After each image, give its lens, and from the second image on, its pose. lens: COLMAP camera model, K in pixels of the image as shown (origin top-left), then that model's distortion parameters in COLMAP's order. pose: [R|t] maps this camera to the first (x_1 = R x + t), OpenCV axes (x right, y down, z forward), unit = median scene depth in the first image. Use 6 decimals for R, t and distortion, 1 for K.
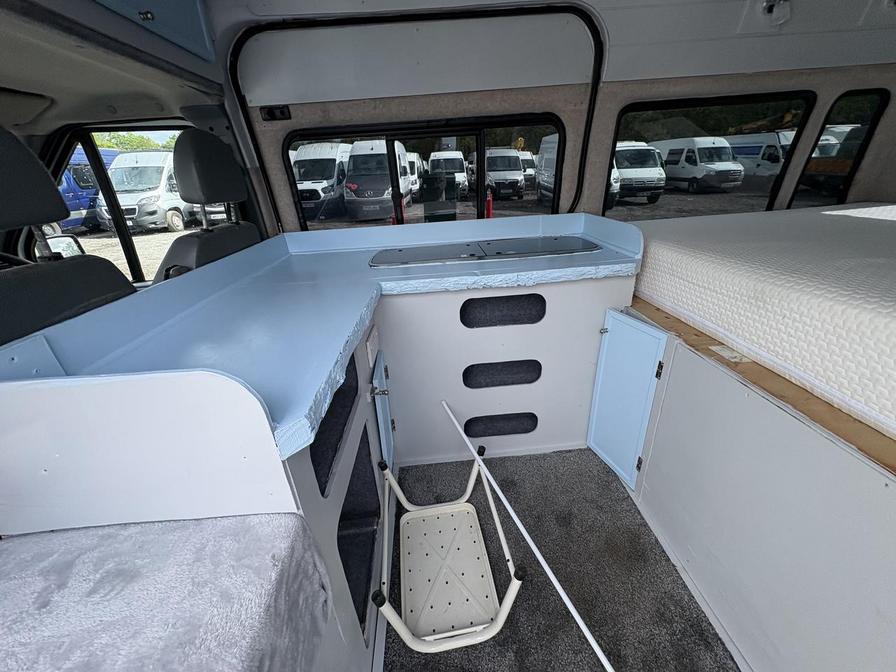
lens RADIAL K [[353.9, 0, 447.6], [0, 353.9, 334.9], [0, 0, 1]] dist [0.001722, -0.000163]
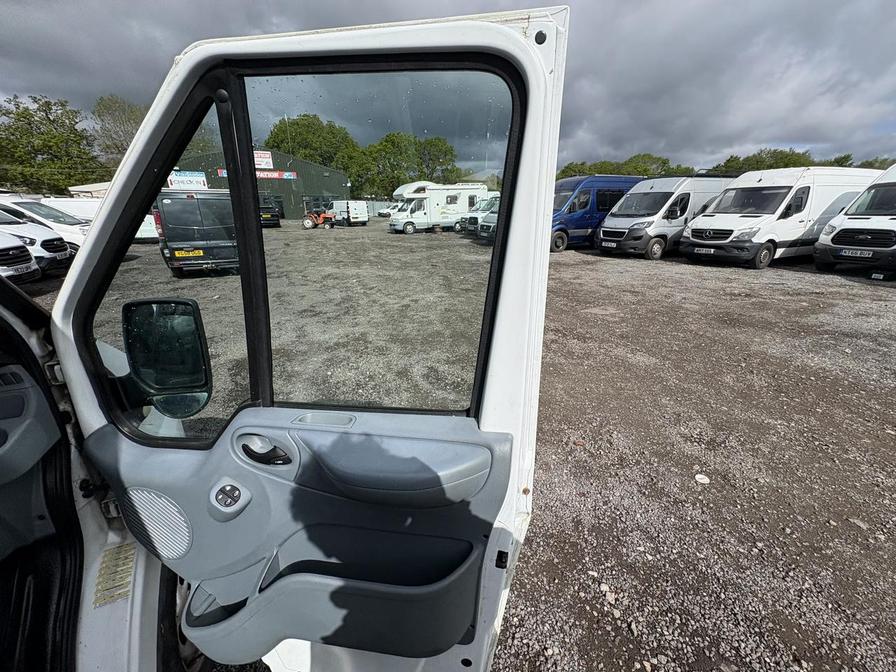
lens RADIAL K [[356.6, 0, 447.8], [0, 356.6, 337.2], [0, 0, 1]] dist [-0.000713, 0.000080]
pose [[0.362317, 0.350823, -0.863510, -0.529360], [-0.406083, 0.893321, 0.192548, -0.516666], [0.838942, 0.280893, 0.466129, 1.203759]]
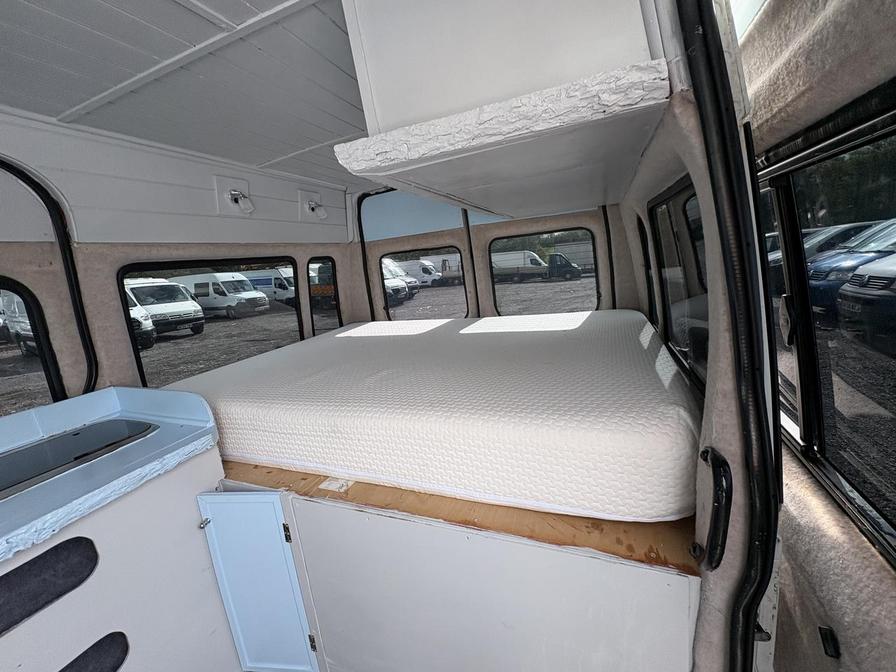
lens RADIAL K [[356.6, 0, 447.8], [0, 356.6, 337.2], [0, 0, 1]] dist [-0.000713, 0.000080]
pose [[0.435379, -0.172249, 0.883615, 0.045079], [0.445127, 0.894336, -0.044987, -0.096305], [-0.782500, 0.412908, 0.466048, 0.035690]]
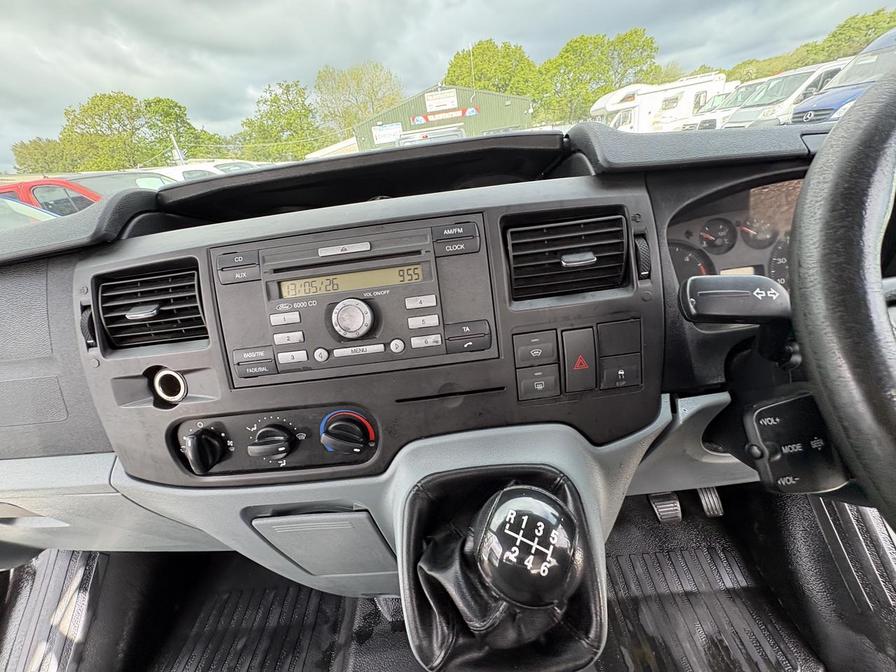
lens RADIAL K [[359.6, 0, 447.6], [0, 359.6, 335.3], [0, 0, 1]] dist [-0.000341, -0.000074]
pose [[-0.042069, 0.489453, -0.871014, -0.786703], [-0.292278, 0.827620, 0.479186, -0.073131], [0.955408, 0.274738, 0.108239, 0.506019]]
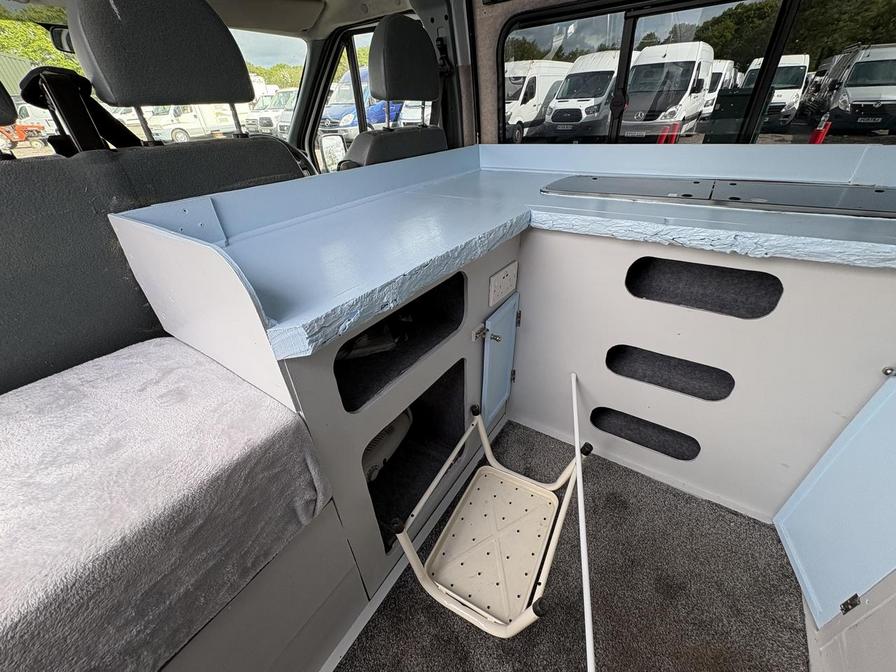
lens RADIAL K [[354.2, 0, 451.0], [0, 354.2, 335.1], [0, 0, 1]] dist [-0.001460, 0.000326]
pose [[0.797401, 0.341681, -0.497400, 0.134751], [-0.250684, 0.937332, 0.242005, -0.023959], [0.548917, -0.068285, 0.833083, 0.158681]]
